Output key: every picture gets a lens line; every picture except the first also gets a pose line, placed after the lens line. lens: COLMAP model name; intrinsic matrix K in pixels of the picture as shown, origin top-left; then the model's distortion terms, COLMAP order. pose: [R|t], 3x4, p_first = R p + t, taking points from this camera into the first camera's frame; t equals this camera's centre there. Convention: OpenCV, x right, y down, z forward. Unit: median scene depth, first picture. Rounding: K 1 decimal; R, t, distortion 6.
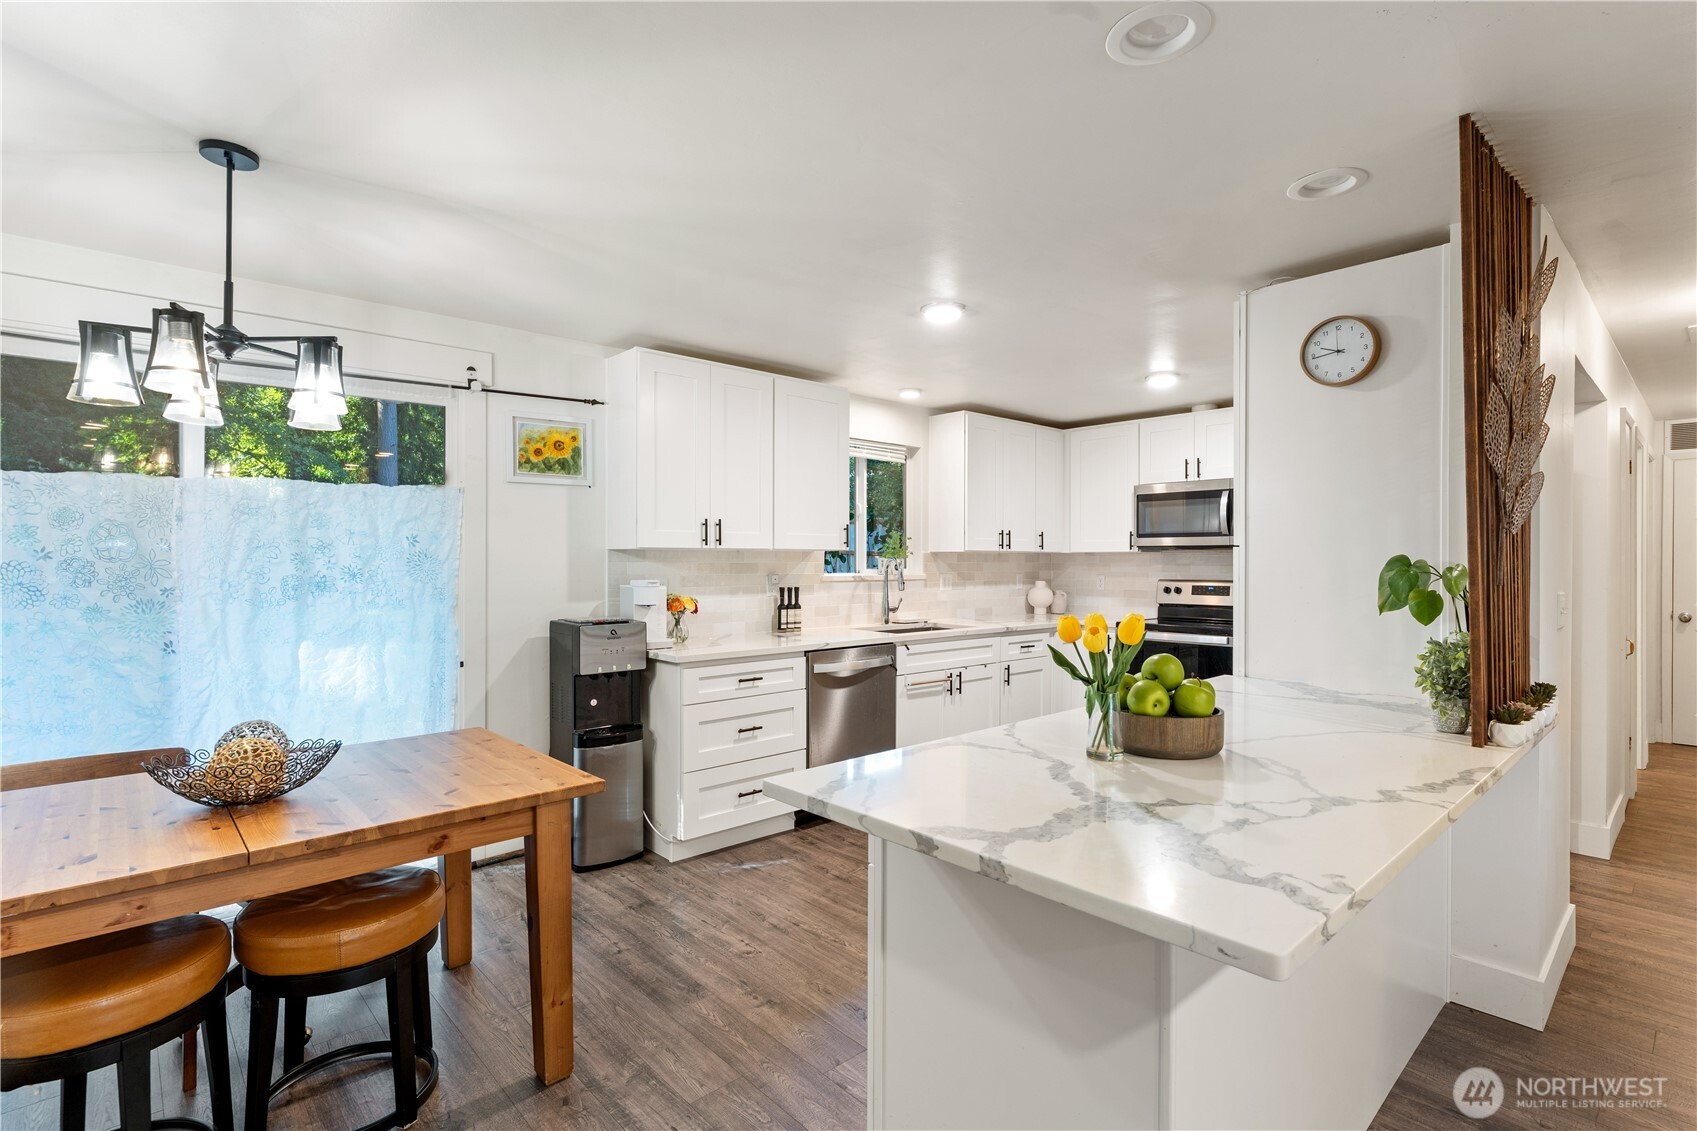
lens RADIAL K [[805.0, 0, 848.6], [0, 805.0, 560.7], [0, 0, 1]] dist [0.001468, 0.000009]
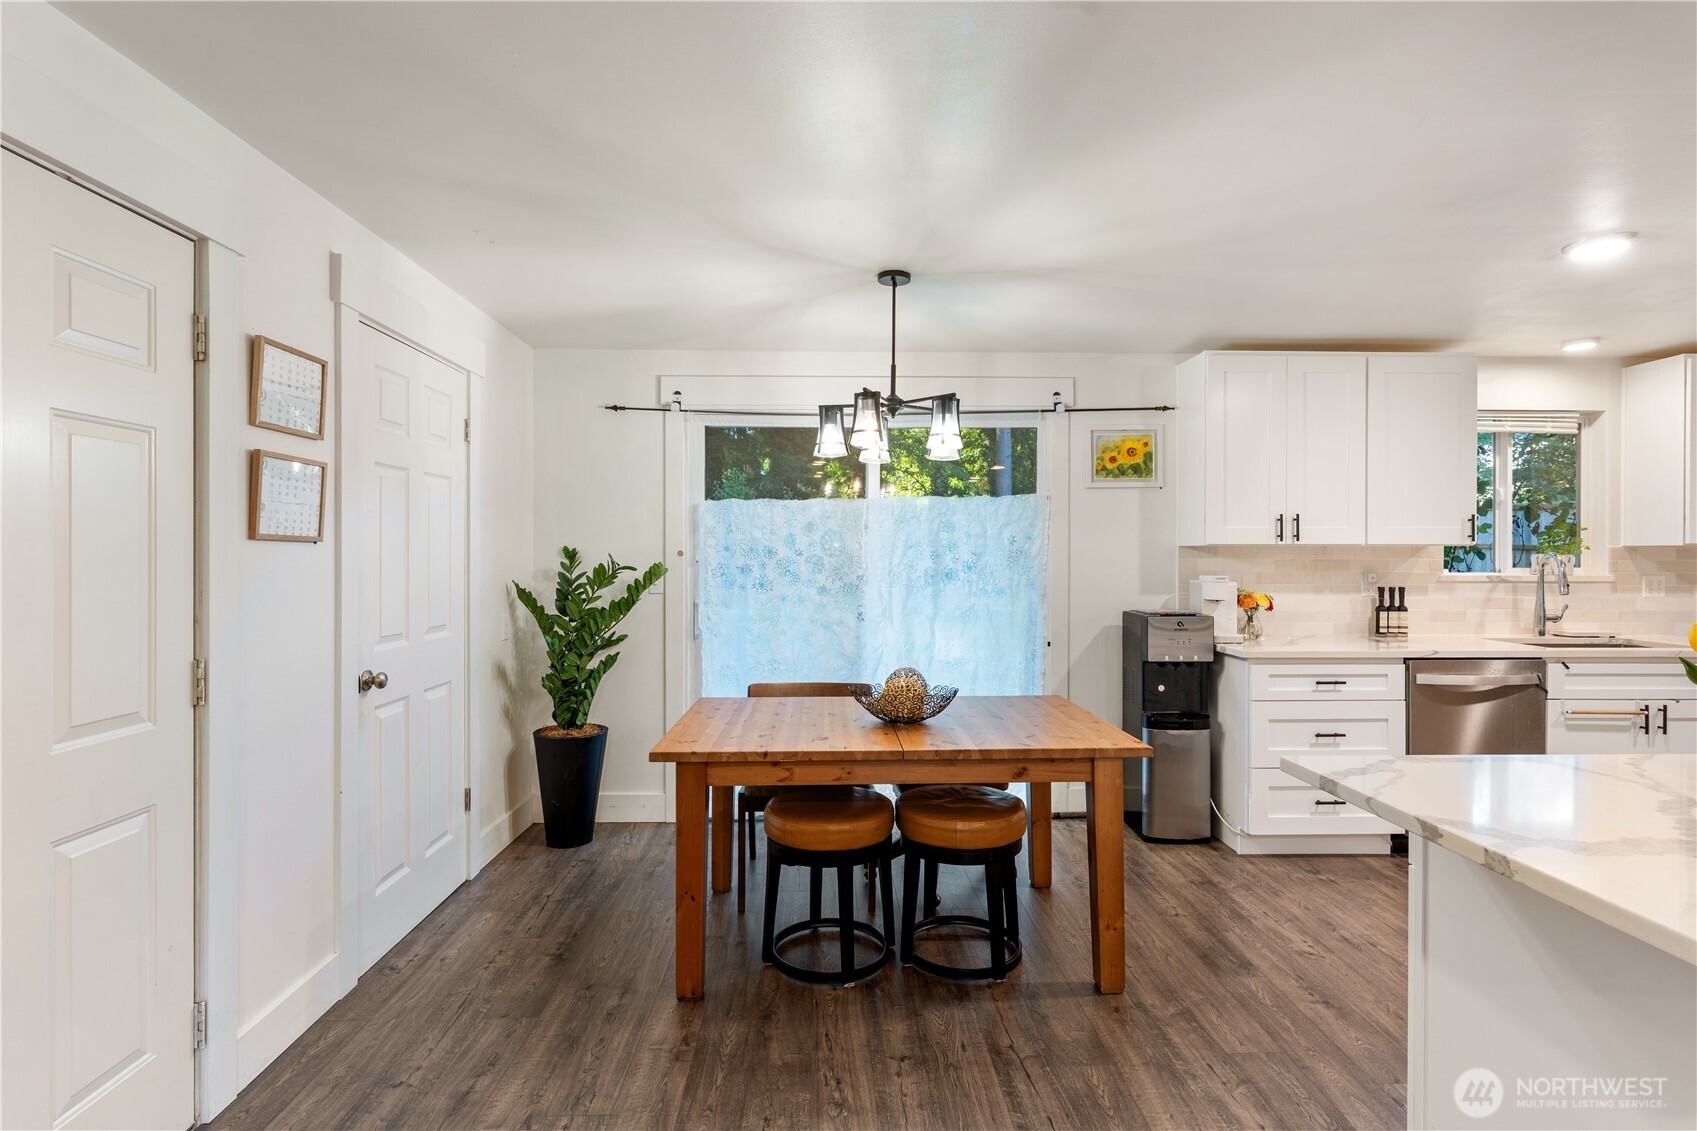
lens RADIAL K [[805.0, 0, 848.6], [0, 805.0, 560.7], [0, 0, 1]] dist [0.001468, 0.000009]
pose [[0.757335, 0.003707, -0.653016, 0.080221], [-0.001279, 0.999990, 0.004194, 0.001430], [0.653025, -0.002341, 0.757333, -0.103483]]
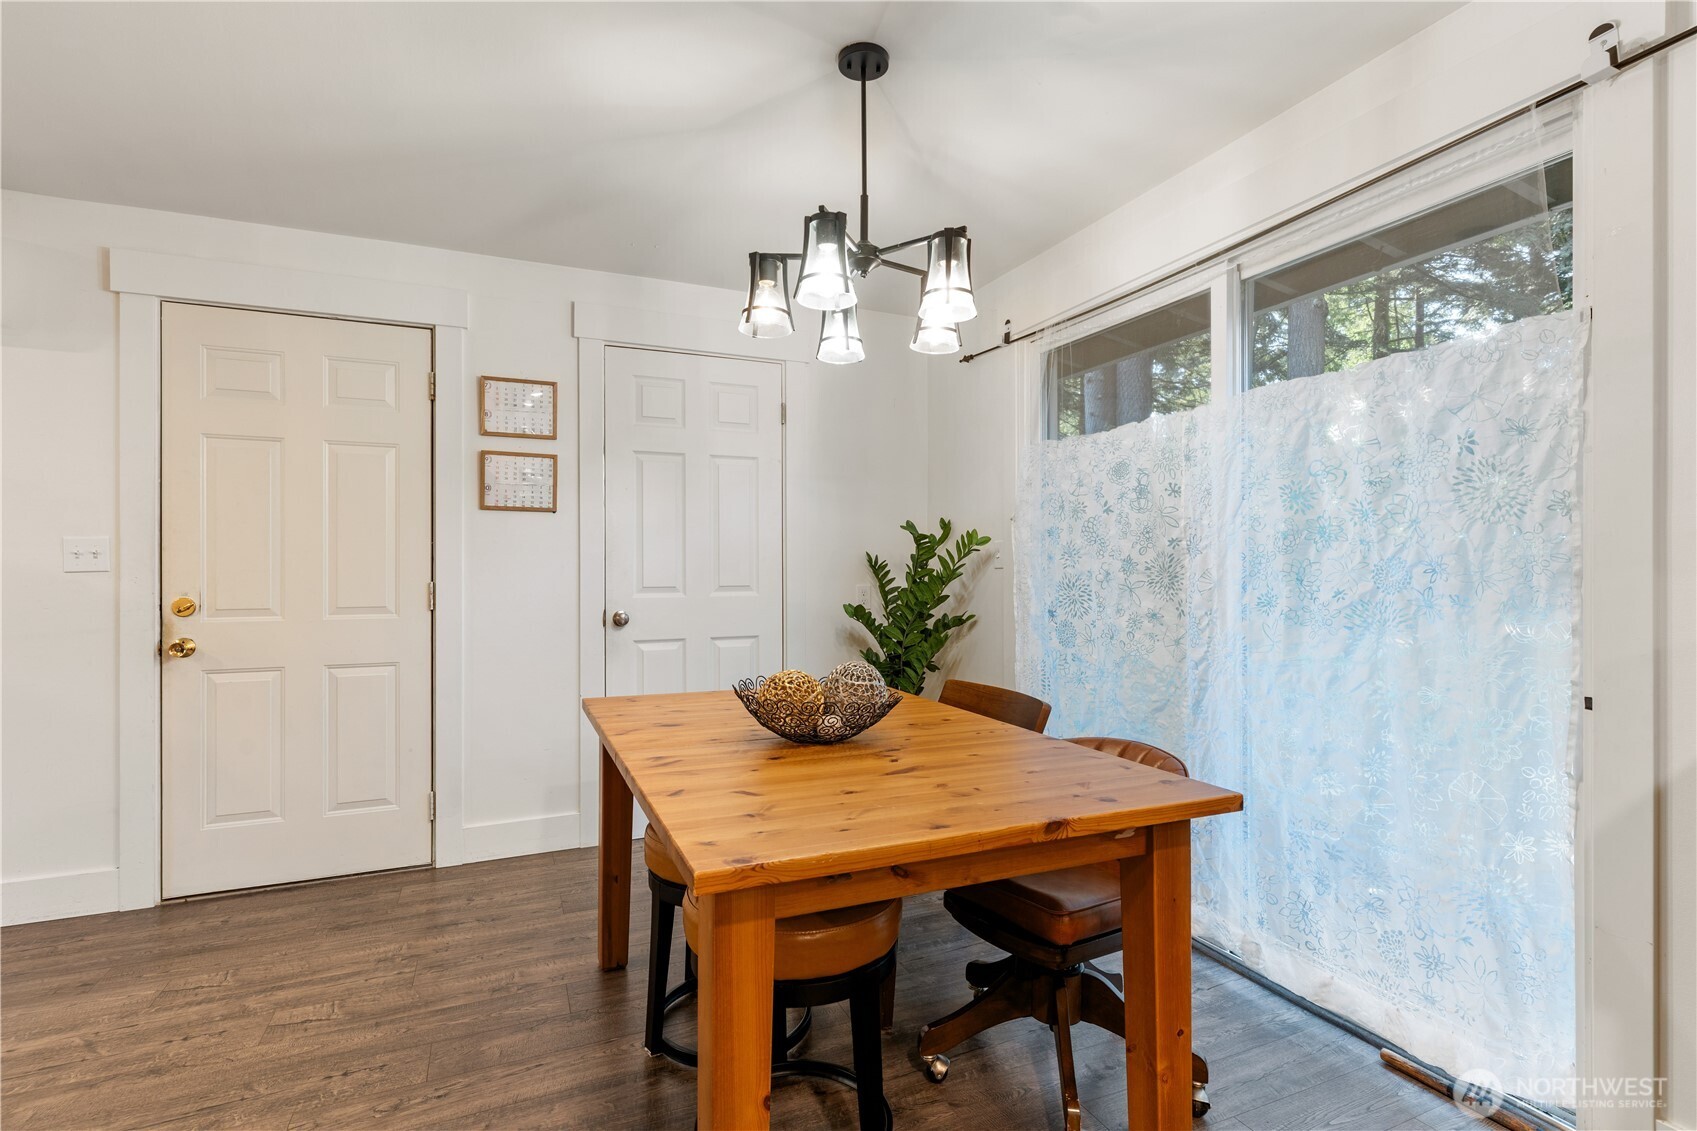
lens RADIAL K [[797.8, 0, 848.5], [0, 797.8, 565.5], [0, 0, 1]] dist [0.000456, 0.000270]
pose [[-0.321383, -0.003066, -0.946944, 0.083404], [-0.001843, 0.999995, -0.002612, 0.061255], [0.946947, 0.000906, -0.321387, 0.853774]]
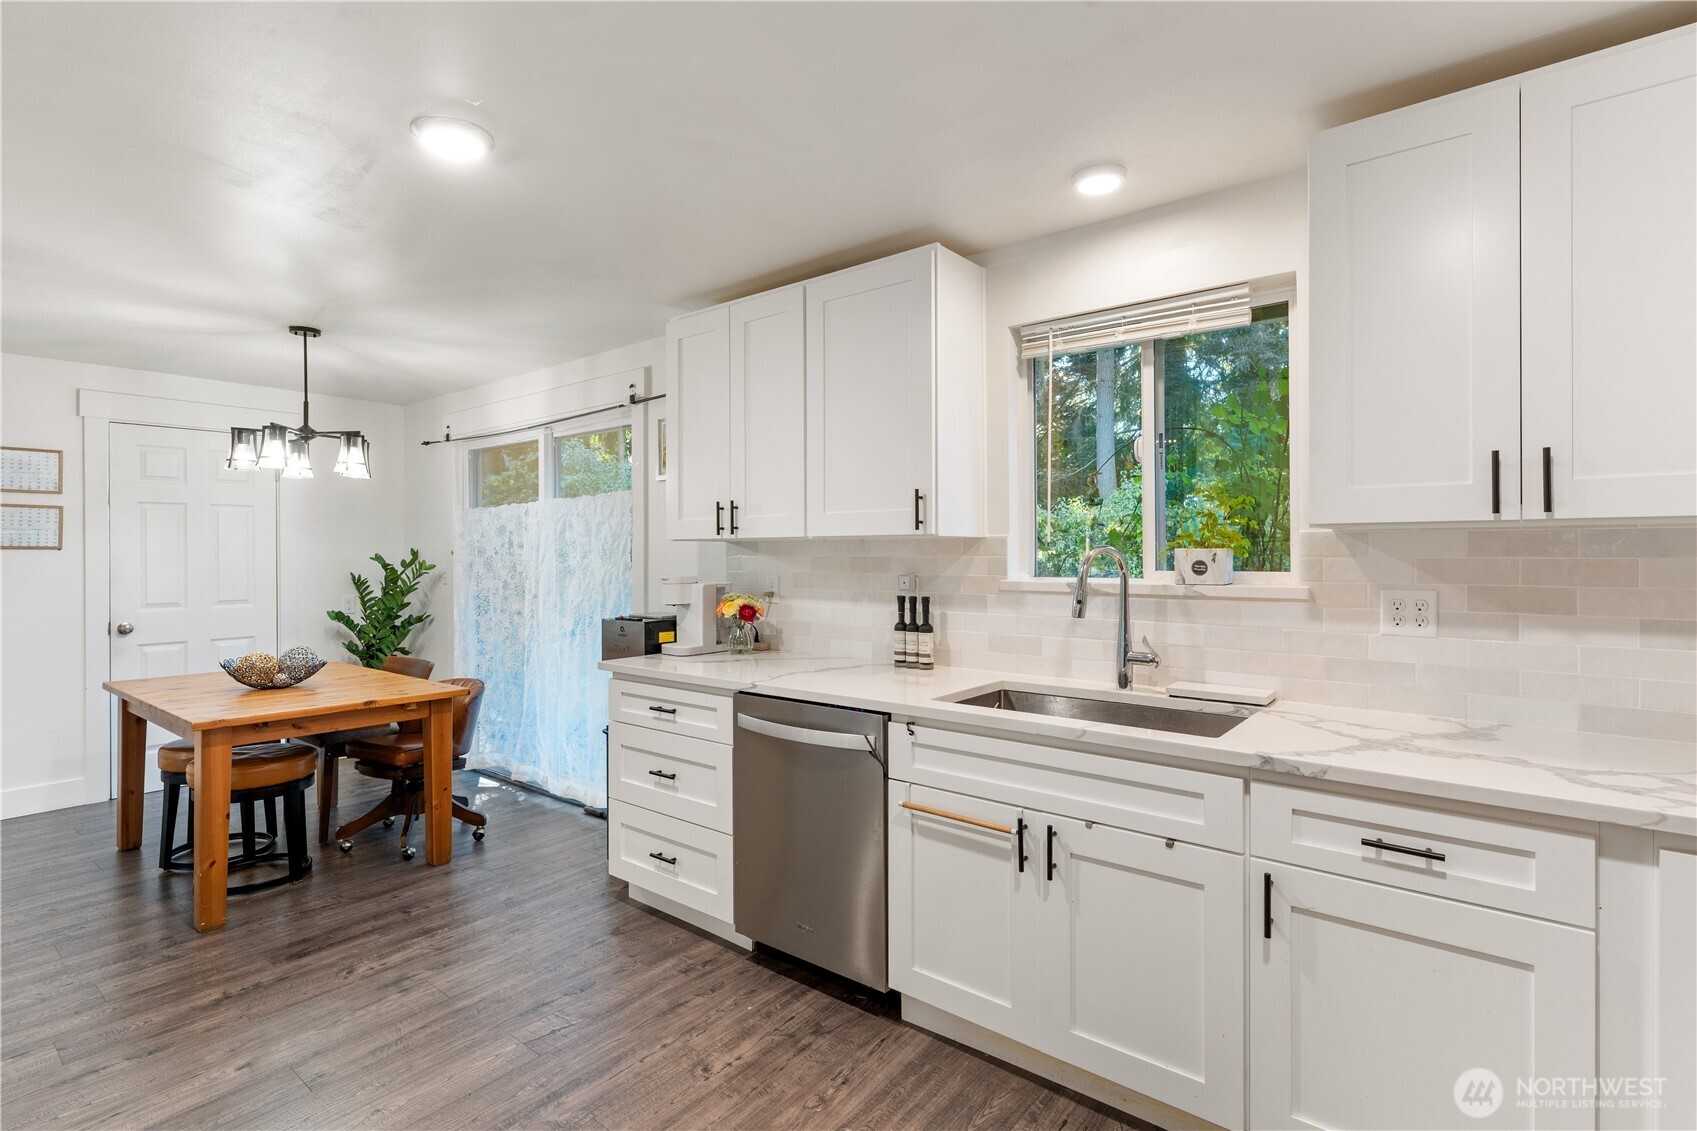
lens RADIAL K [[804.3, 0, 845.7], [0, 804.3, 550.1], [0, 0, 1]] dist [-0.000346, -0.000254]
pose [[0.158402, -0.006085, -0.987356, 0.799770], [0.002486, 0.999980, -0.005764, 0.000807], [0.987372, -0.001541, 0.158414, 1.269065]]
